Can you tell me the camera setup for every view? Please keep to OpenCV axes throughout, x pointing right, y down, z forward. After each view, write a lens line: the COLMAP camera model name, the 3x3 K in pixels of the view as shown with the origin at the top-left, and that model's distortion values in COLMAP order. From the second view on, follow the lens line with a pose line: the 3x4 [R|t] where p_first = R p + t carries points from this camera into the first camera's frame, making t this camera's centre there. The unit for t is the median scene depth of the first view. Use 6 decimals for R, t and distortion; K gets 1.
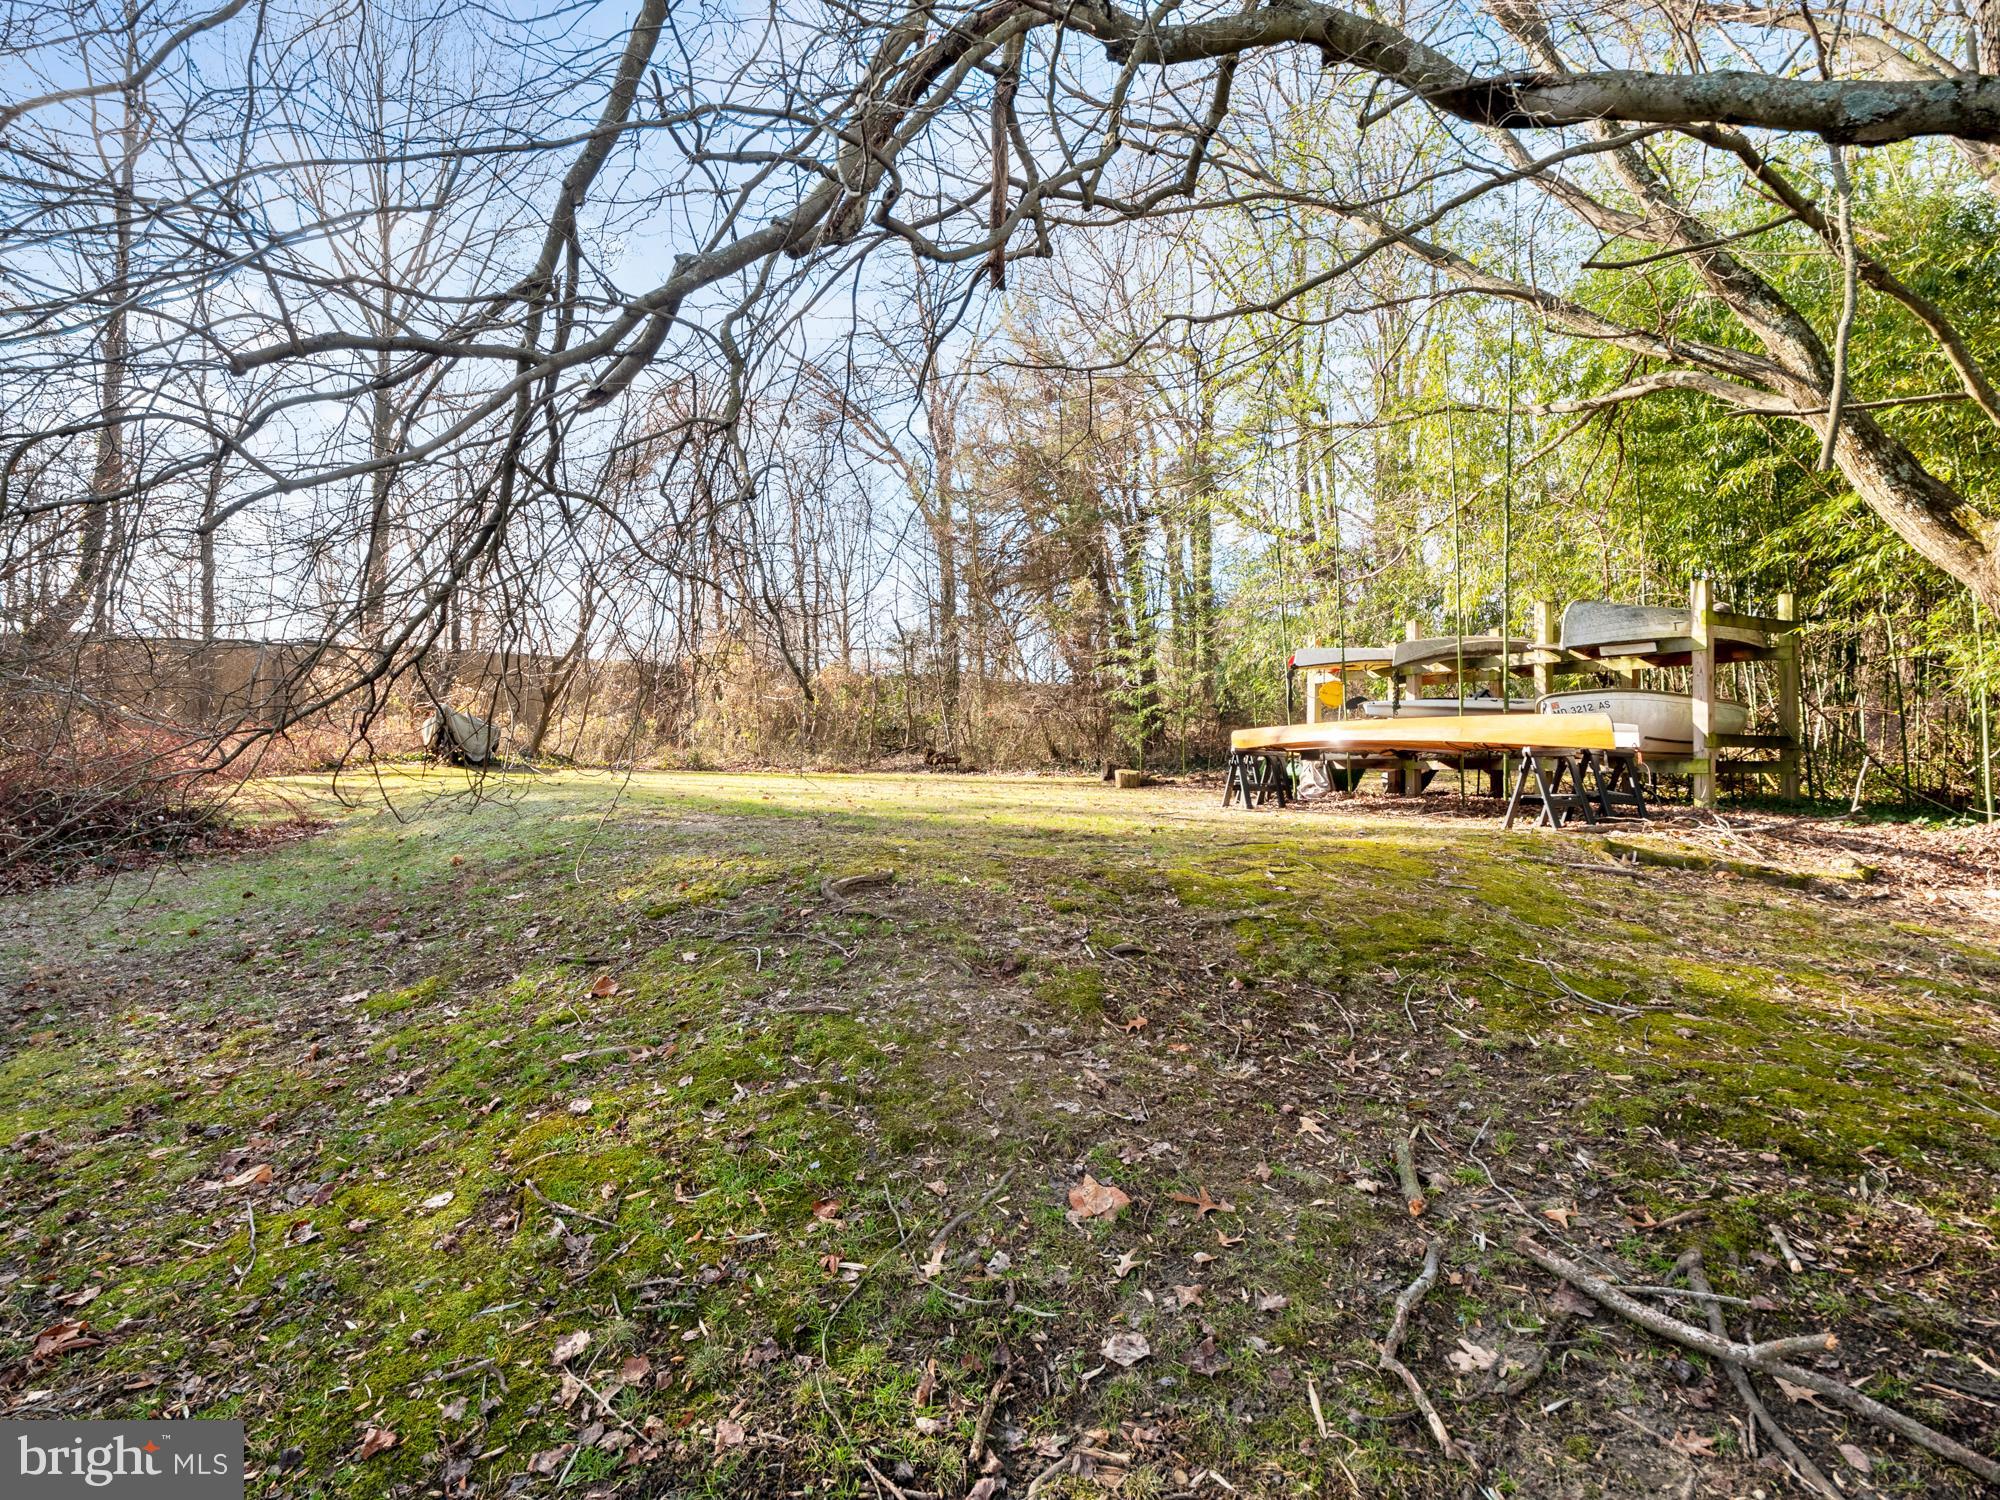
lens RADIAL K [[990.3, 0, 986.5], [0, 990.3, 752.7], [0, 0, 1]] dist [-0.001975, -0.006883]
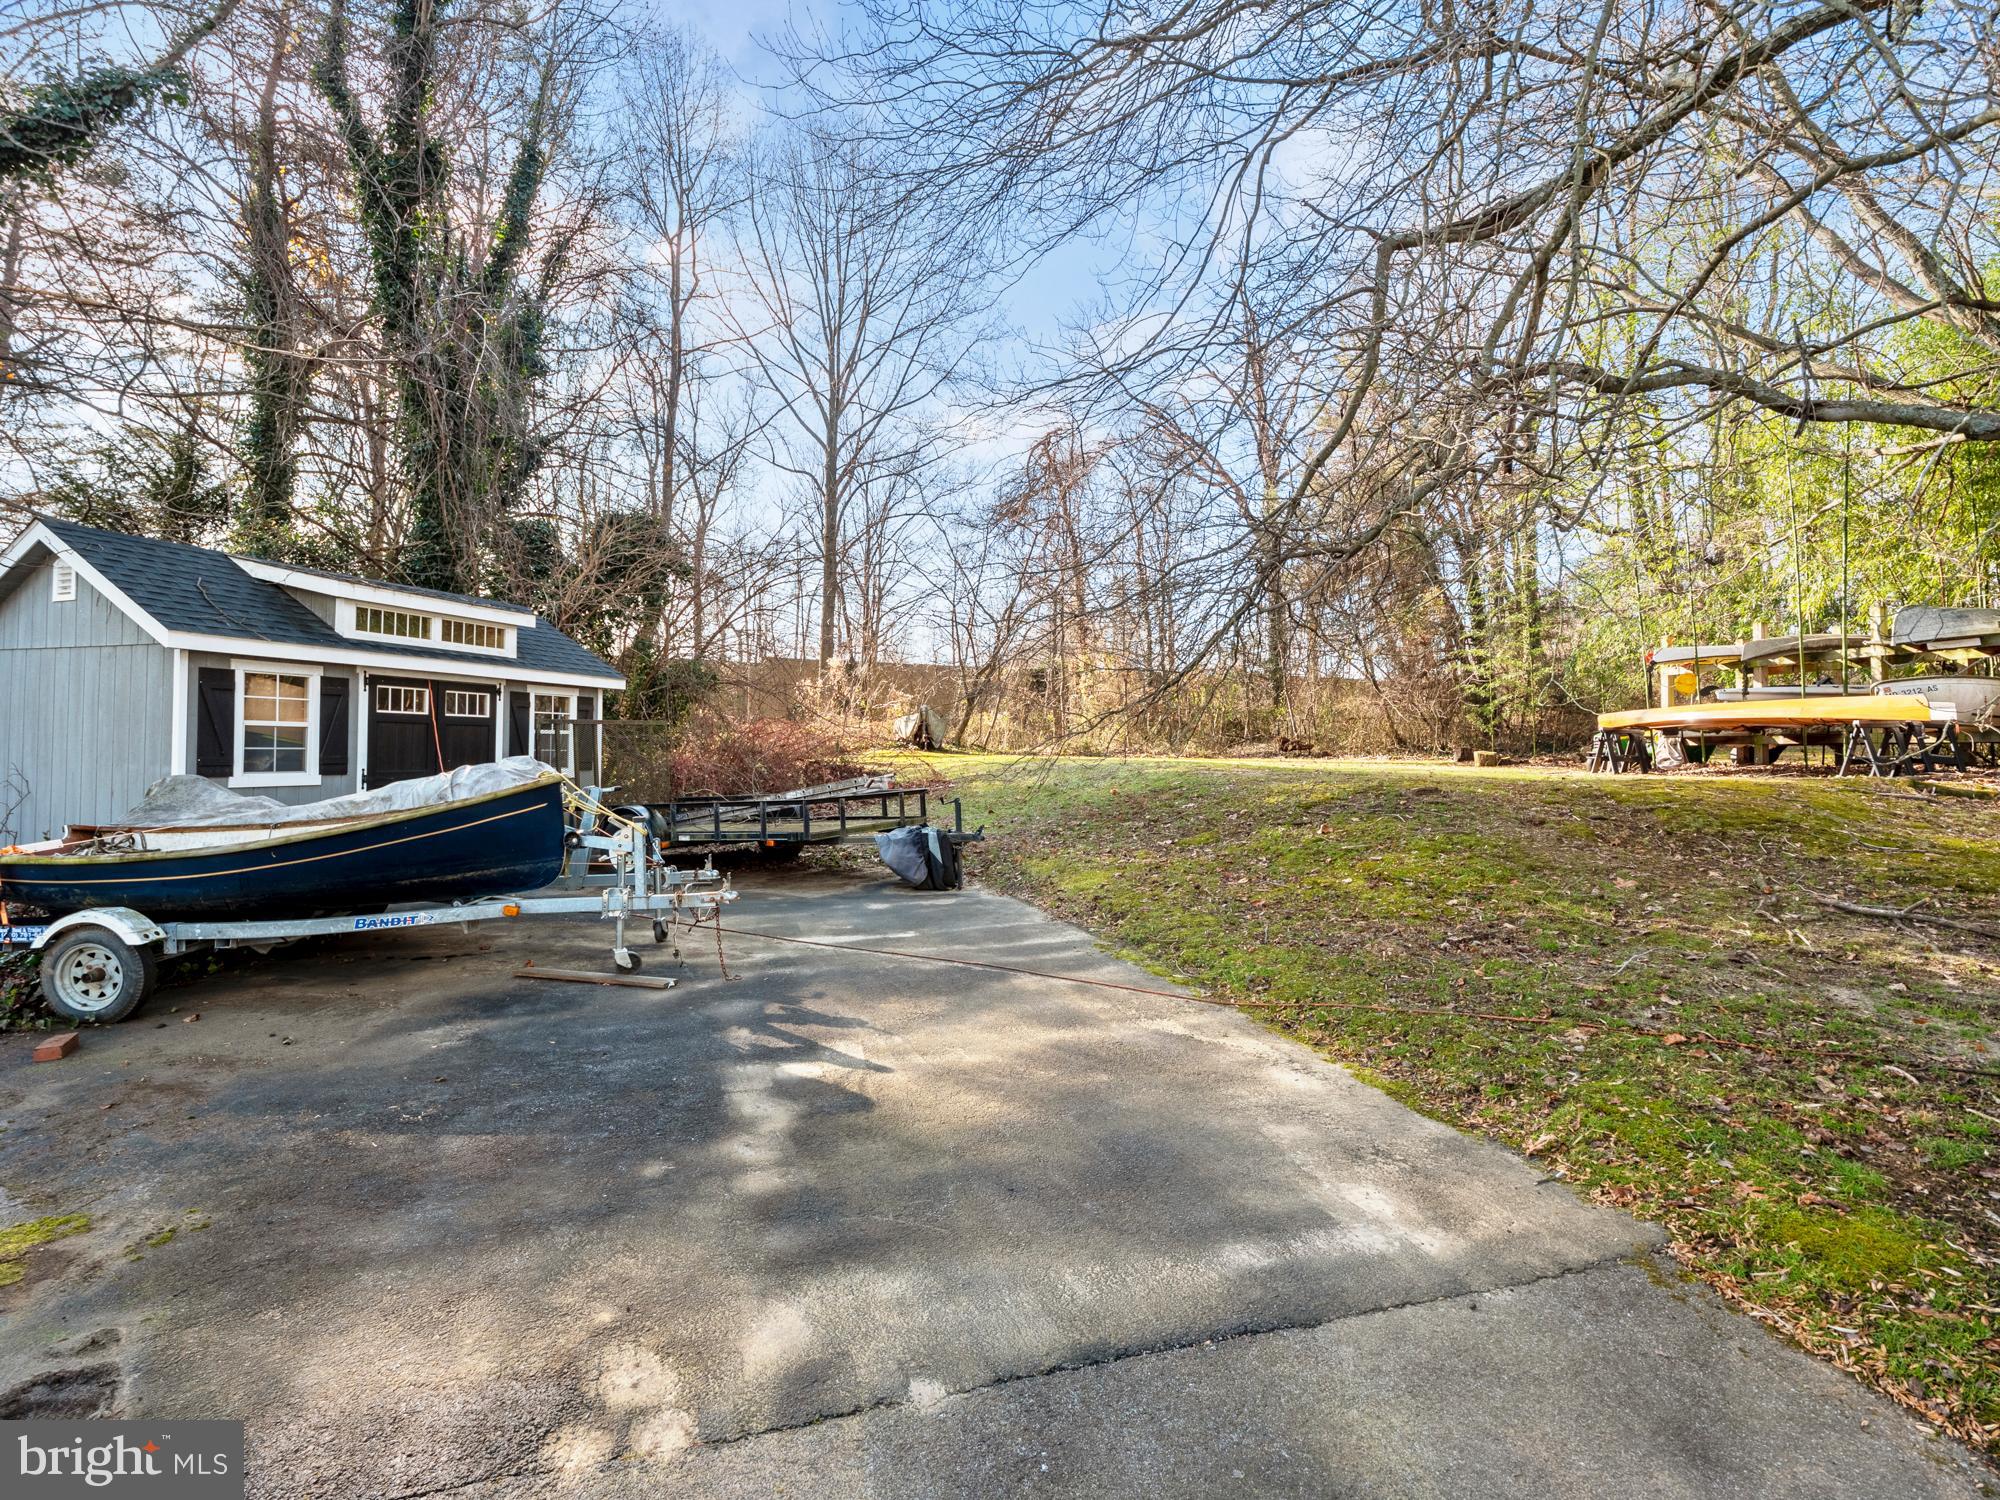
lens RADIAL K [[990.3, 0, 1016.3], [0, 990.3, 734.9], [0, 0, 1]] dist [-0.001975, -0.006883]
pose [[0.971827, -0.007512, -0.235578, -0.187067], [0.003600, 0.999848, -0.017031, 0.024171], [0.235670, 0.015703, 0.971706, -0.427733]]
